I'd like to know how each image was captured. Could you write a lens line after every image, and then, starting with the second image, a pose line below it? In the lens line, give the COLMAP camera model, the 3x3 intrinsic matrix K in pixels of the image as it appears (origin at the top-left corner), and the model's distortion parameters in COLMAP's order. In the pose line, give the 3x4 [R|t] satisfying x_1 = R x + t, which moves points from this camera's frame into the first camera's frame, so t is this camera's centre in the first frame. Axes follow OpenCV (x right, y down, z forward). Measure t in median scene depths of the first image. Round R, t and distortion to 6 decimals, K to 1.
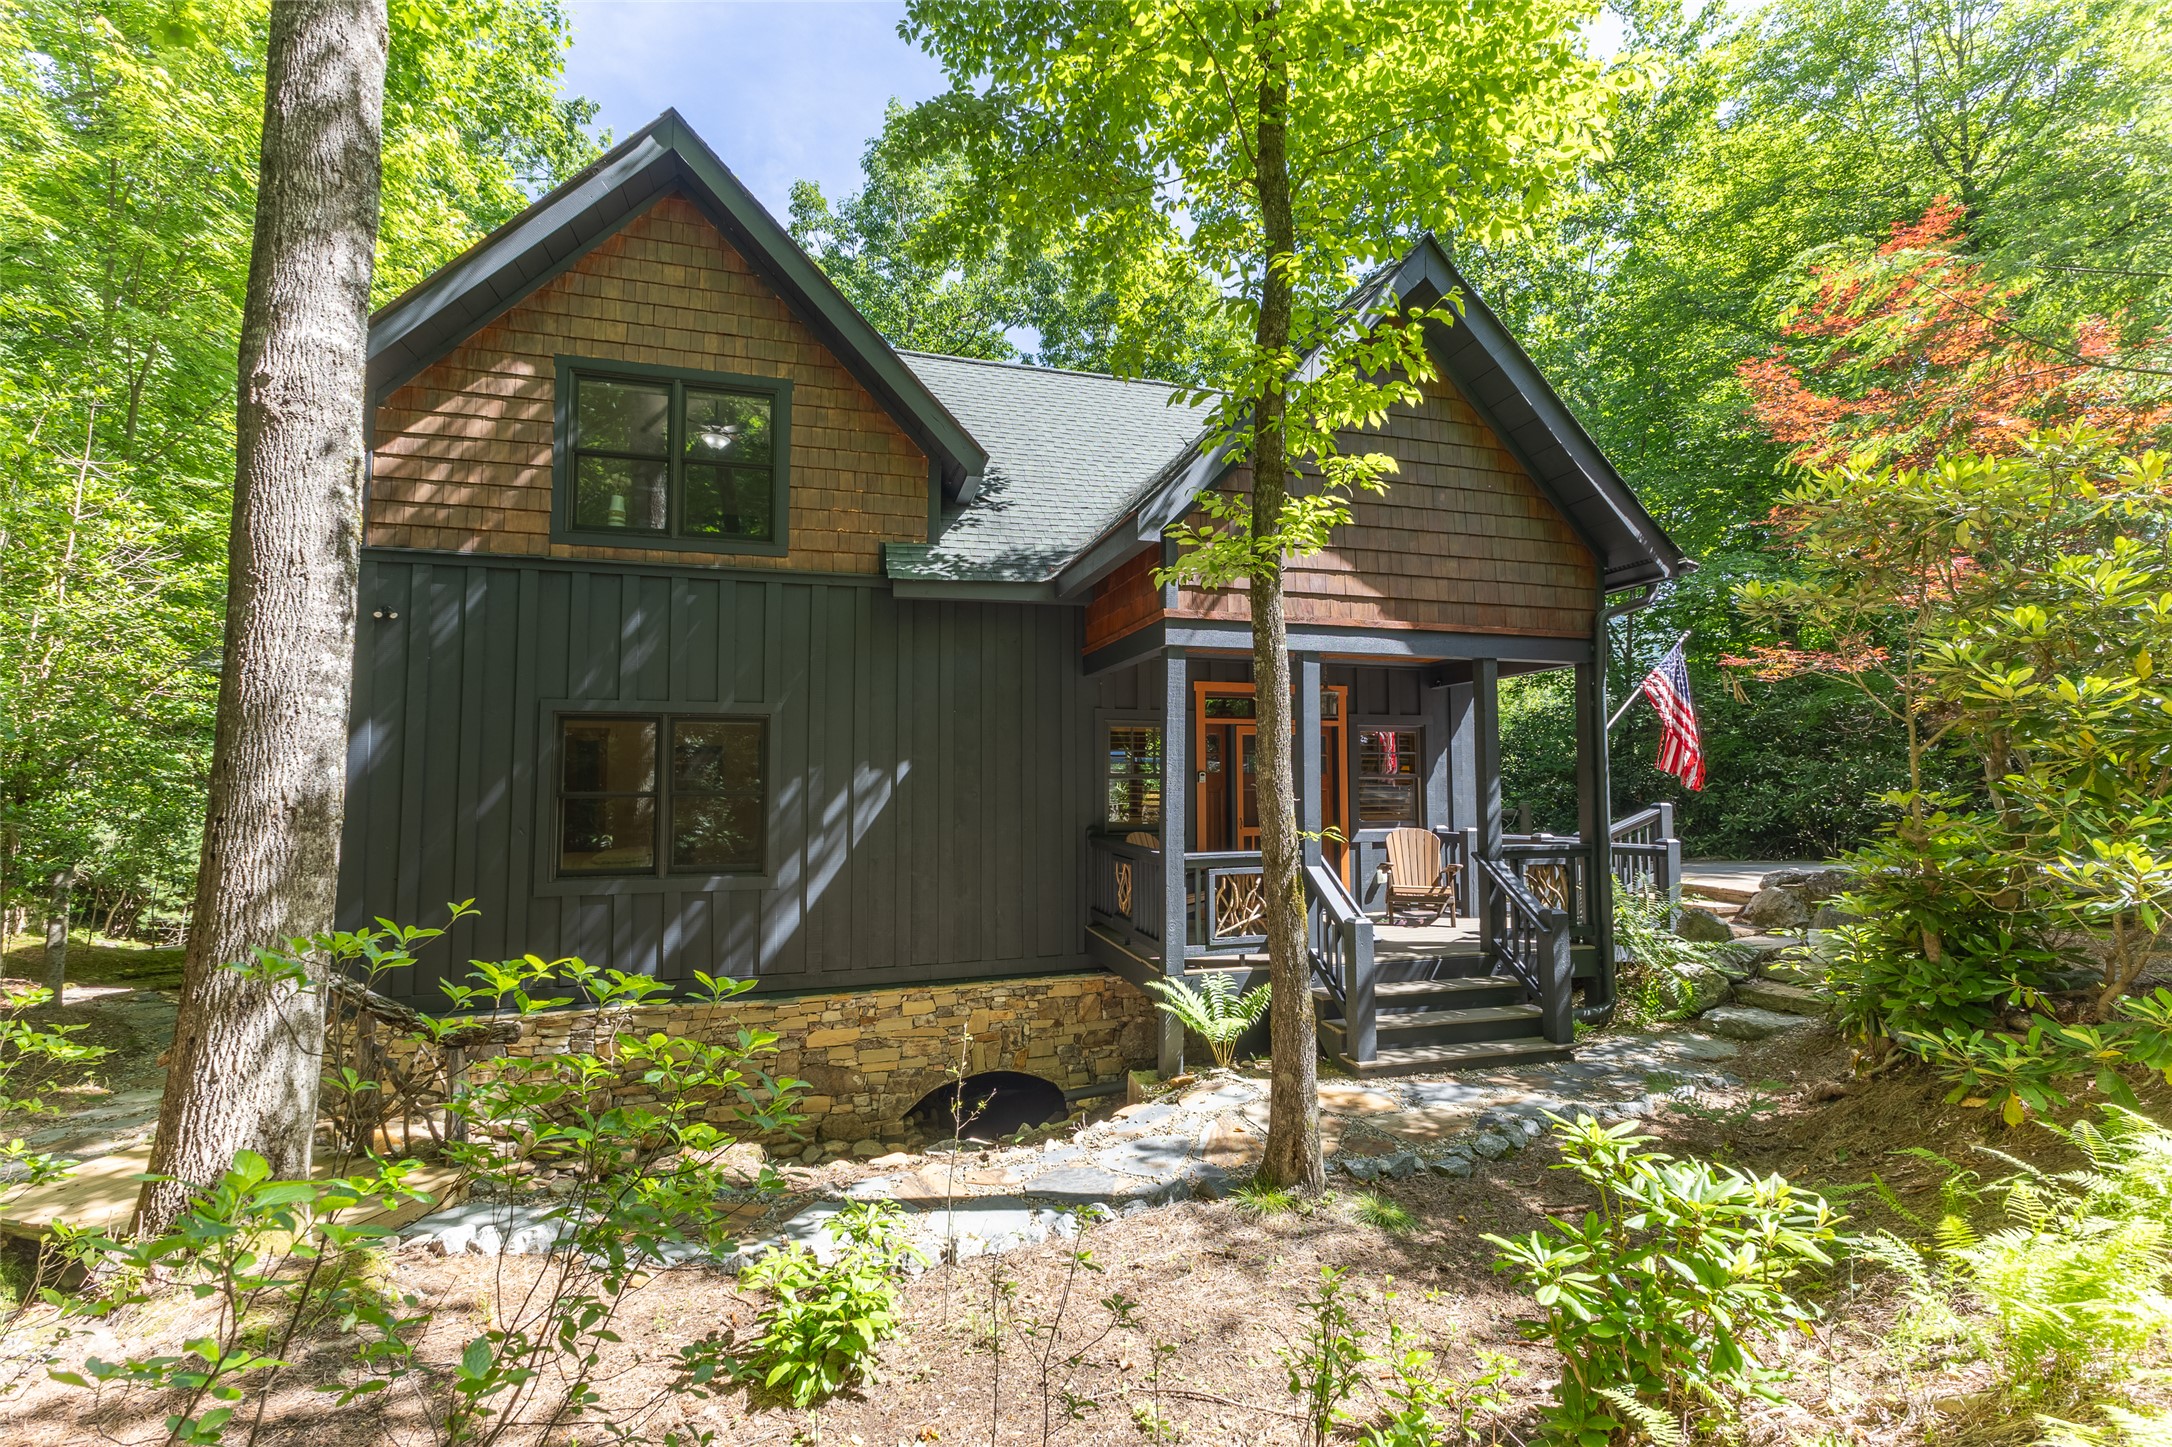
lens RADIAL K [[934.8, 0, 1087.1], [0, 934.8, 727.0], [0, 0, 1]] dist [0.002992, 0.000429]
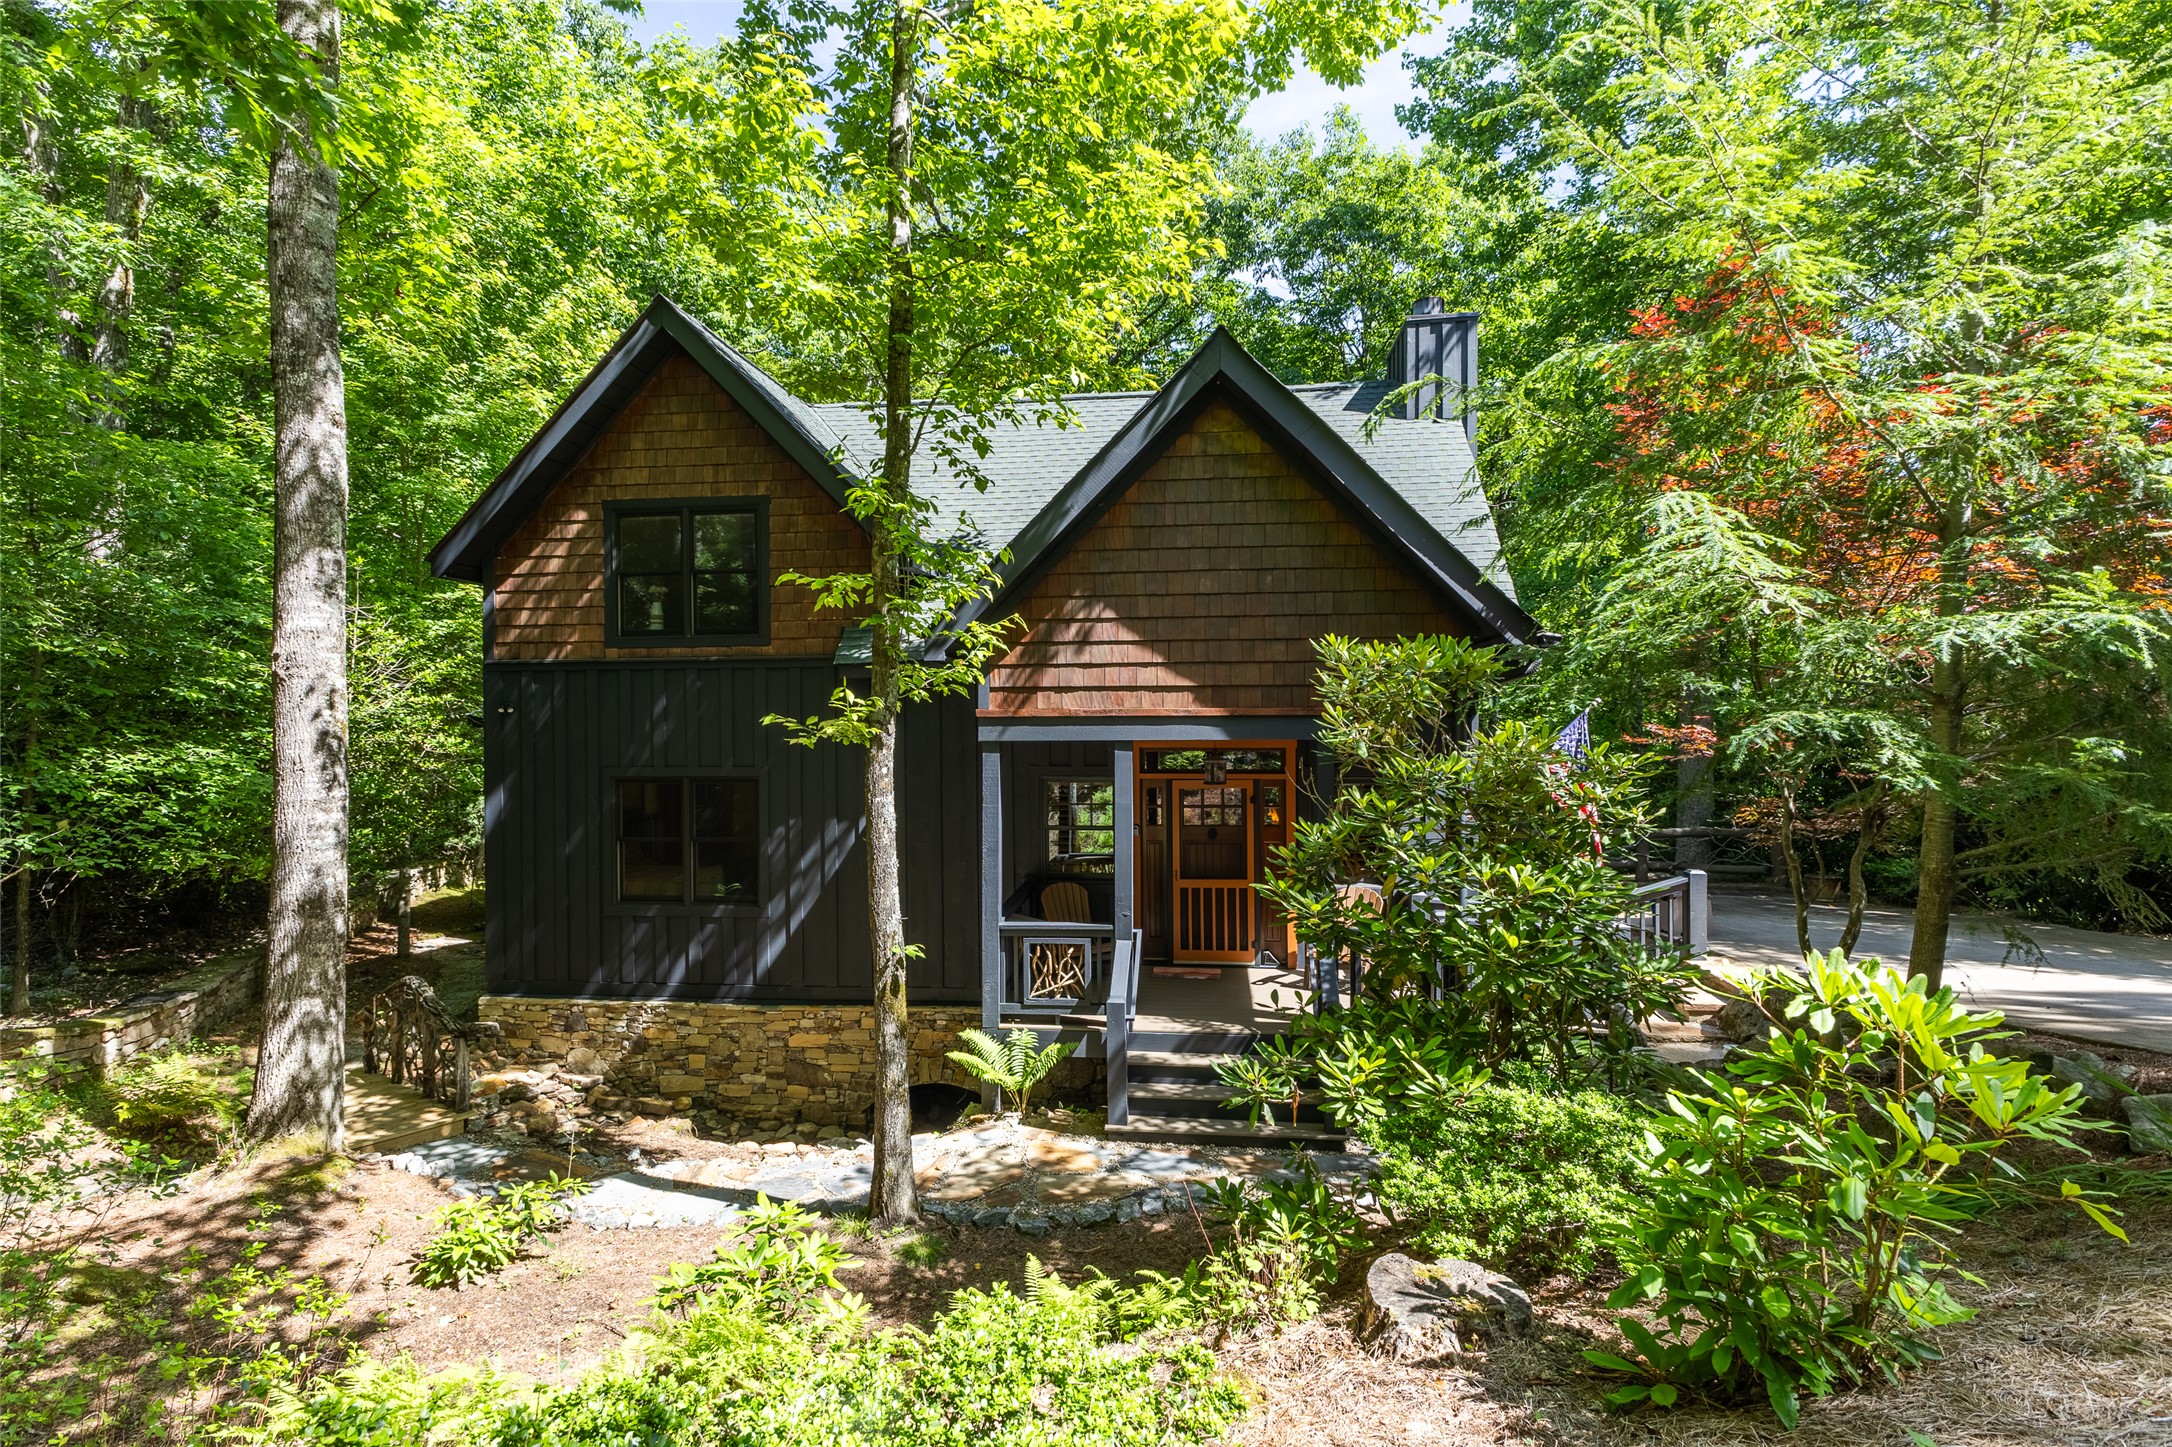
lens RADIAL K [[1061.0, 0, 1085.9], [0, 1061.0, 722.0], [0, 0, 1]] dist [0.006086, -0.000204]
pose [[0.924791, -0.001791, -0.380471, 0.680487], [0.025726, 0.997995, 0.057831, -0.177964], [0.379604, -0.063269, 0.922983, -0.137133]]
